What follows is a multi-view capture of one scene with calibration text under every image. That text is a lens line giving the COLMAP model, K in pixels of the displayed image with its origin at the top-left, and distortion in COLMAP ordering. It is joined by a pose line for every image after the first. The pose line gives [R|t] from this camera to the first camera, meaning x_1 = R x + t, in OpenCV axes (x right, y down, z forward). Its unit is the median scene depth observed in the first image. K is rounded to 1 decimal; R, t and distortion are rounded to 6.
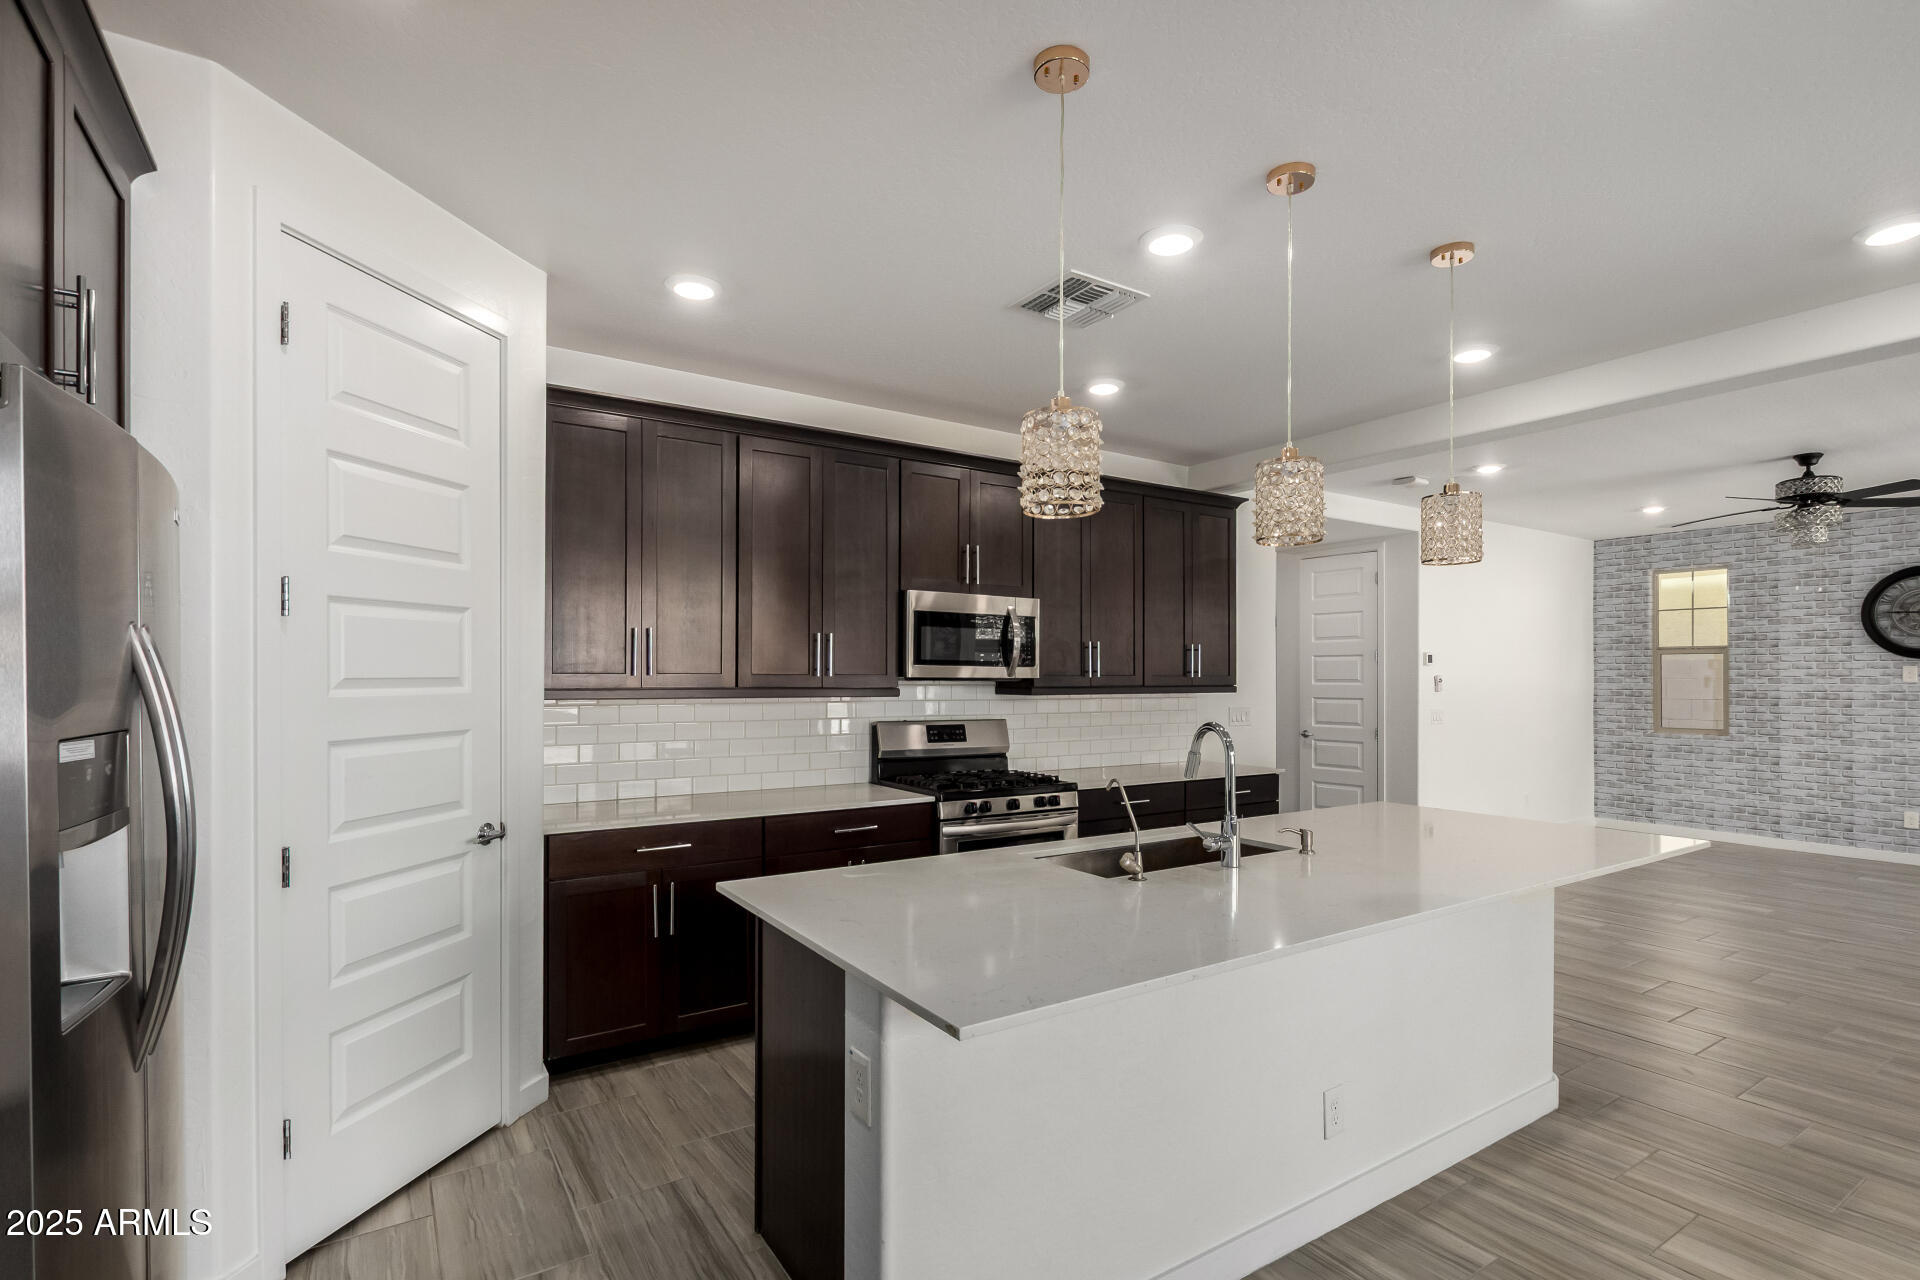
lens RADIAL K [[941.5, 0, 1004.9], [0, 941.5, 673.8], [0, 0, 1]] dist [0.001710, -0.000158]
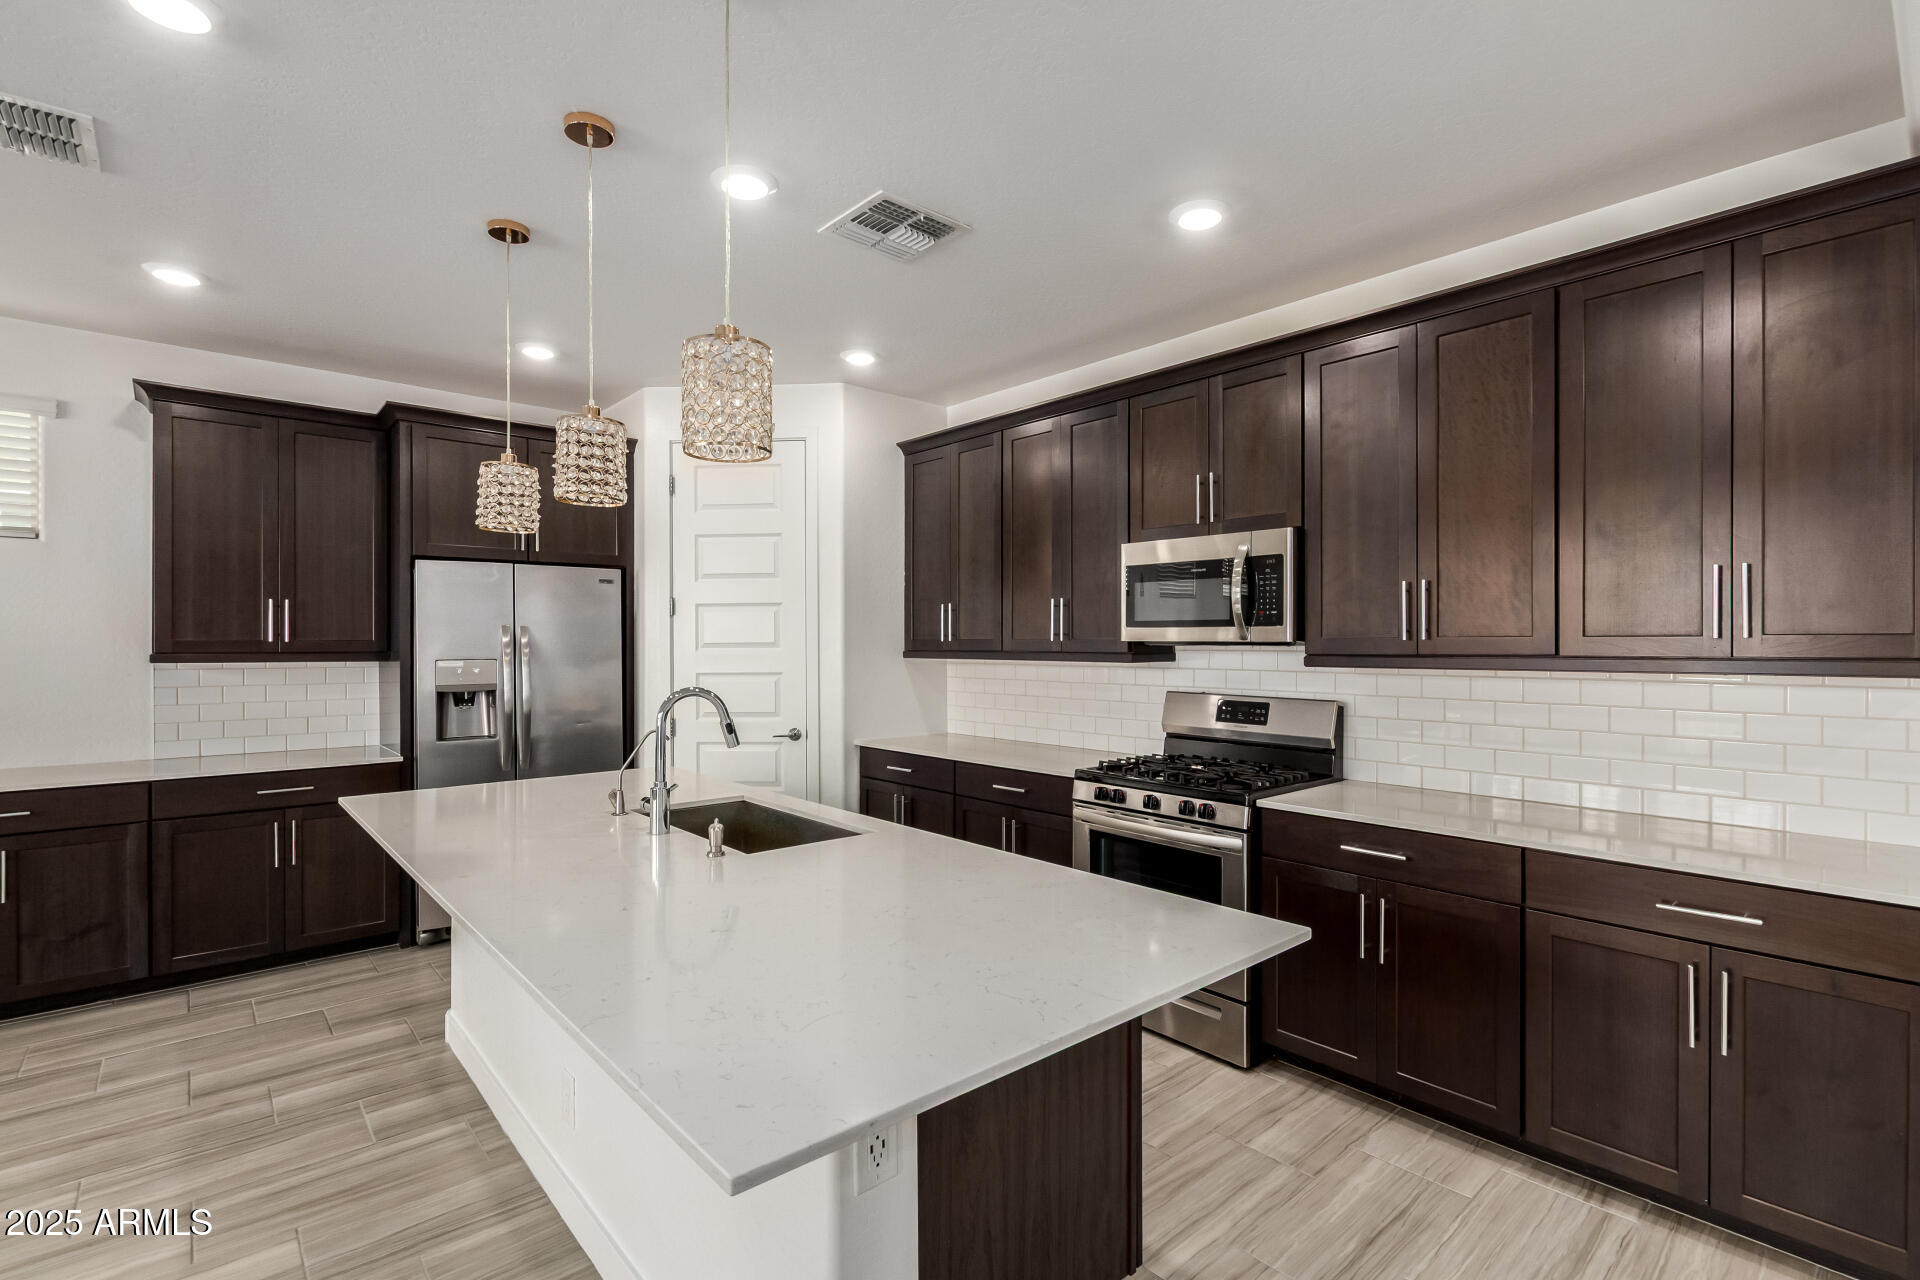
lens RADIAL K [[901.1, 0, 960.0], [0, 901.1, 640.0], [0, 0, 1]] dist [-0.012127, -0.000108]
pose [[0.101212, -0.005840, -0.994848, 0.709502], [0.004027, 0.999977, -0.005460, 0.006184], [0.994857, -0.003454, 0.101233, 0.728455]]
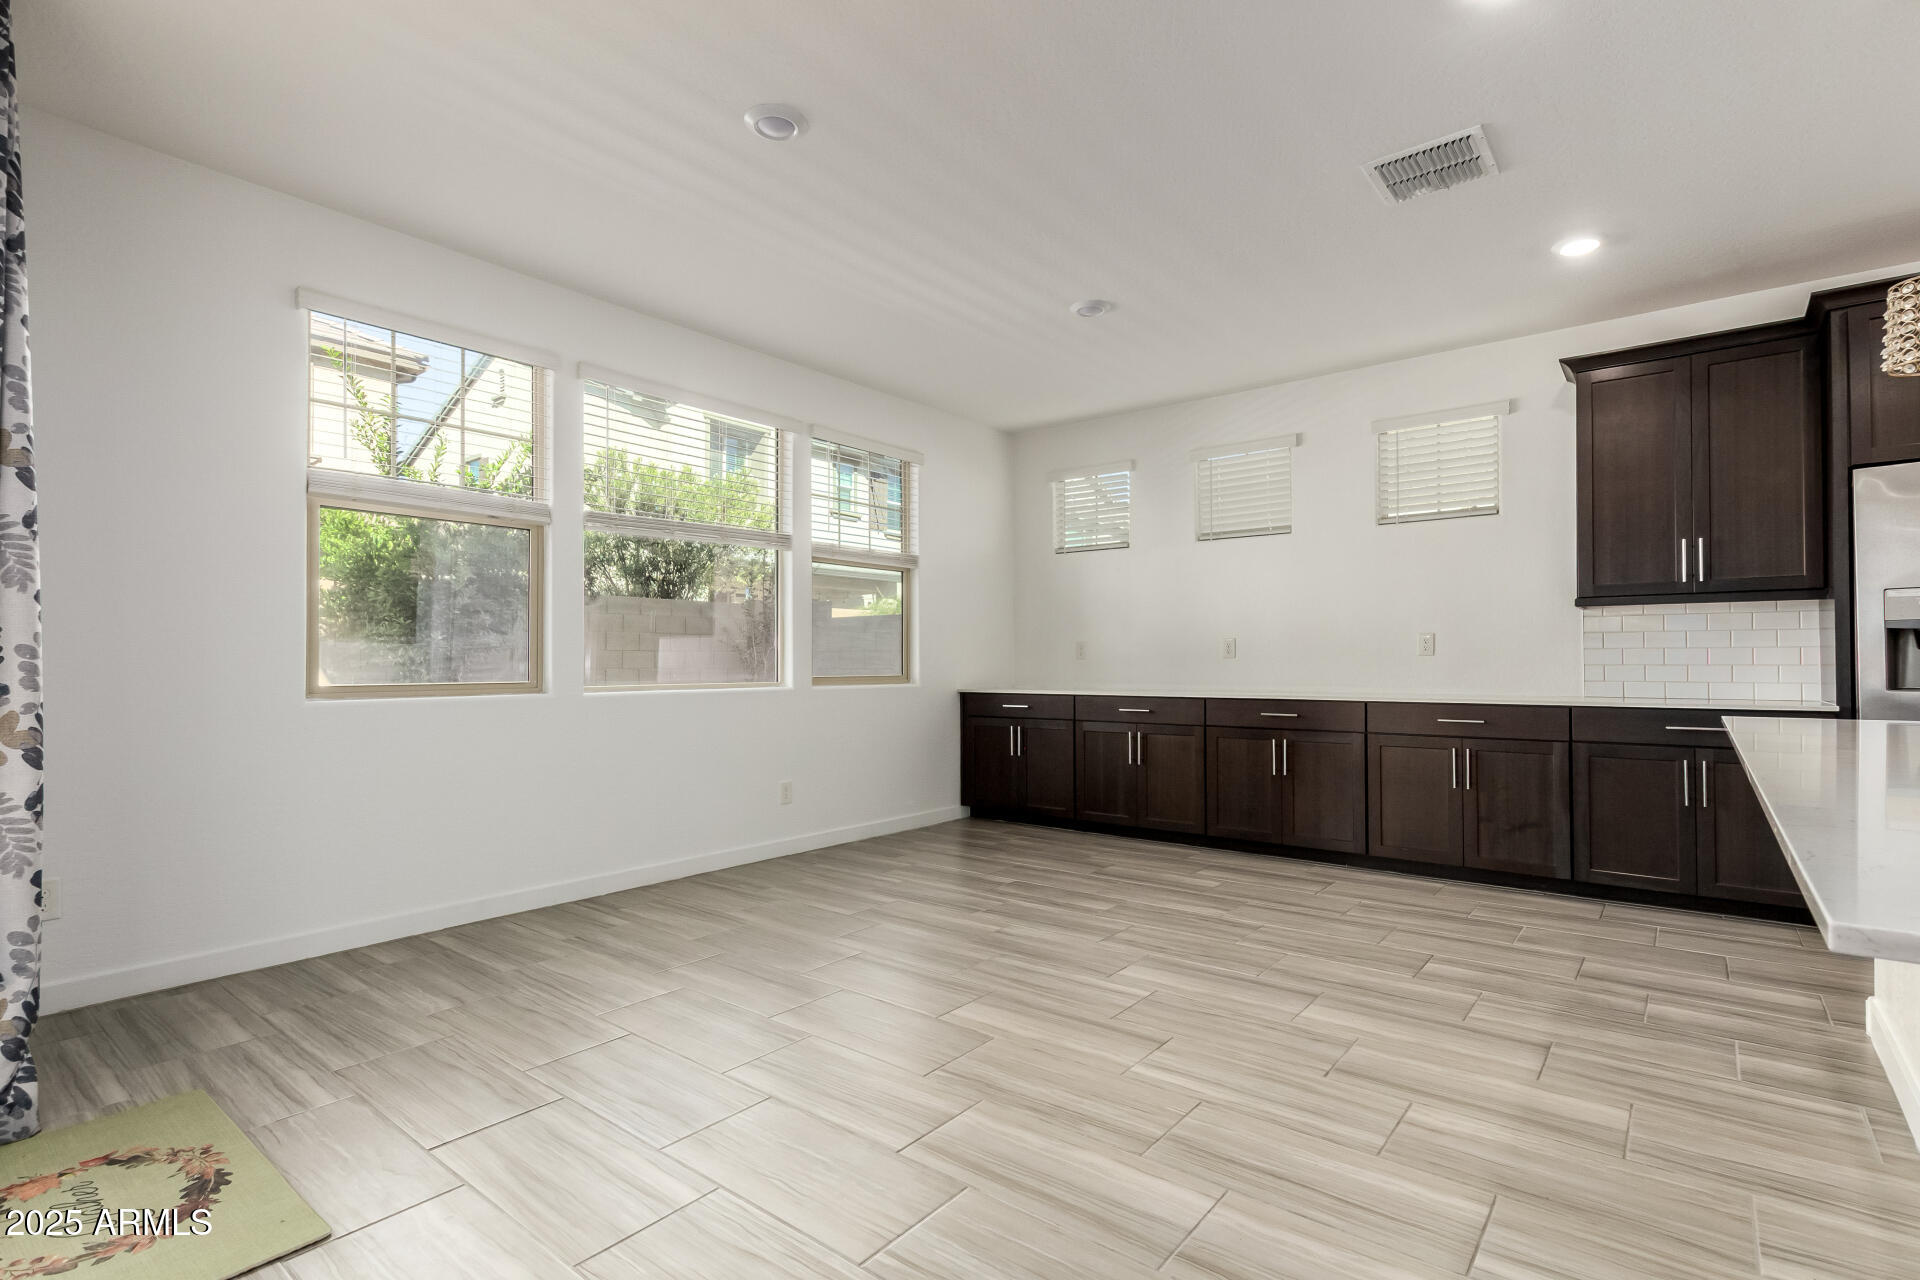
lens RADIAL K [[890.6, 0, 976.7], [0, 890.6, 651.5], [0, 0, 1]] dist [-0.002050, -0.000930]
pose [[-0.960588, -0.002513, -0.277966, 0.668142], [0.000824, 0.999929, -0.011887, 0.081153], [0.277976, -0.011648, -0.960517, 0.785977]]
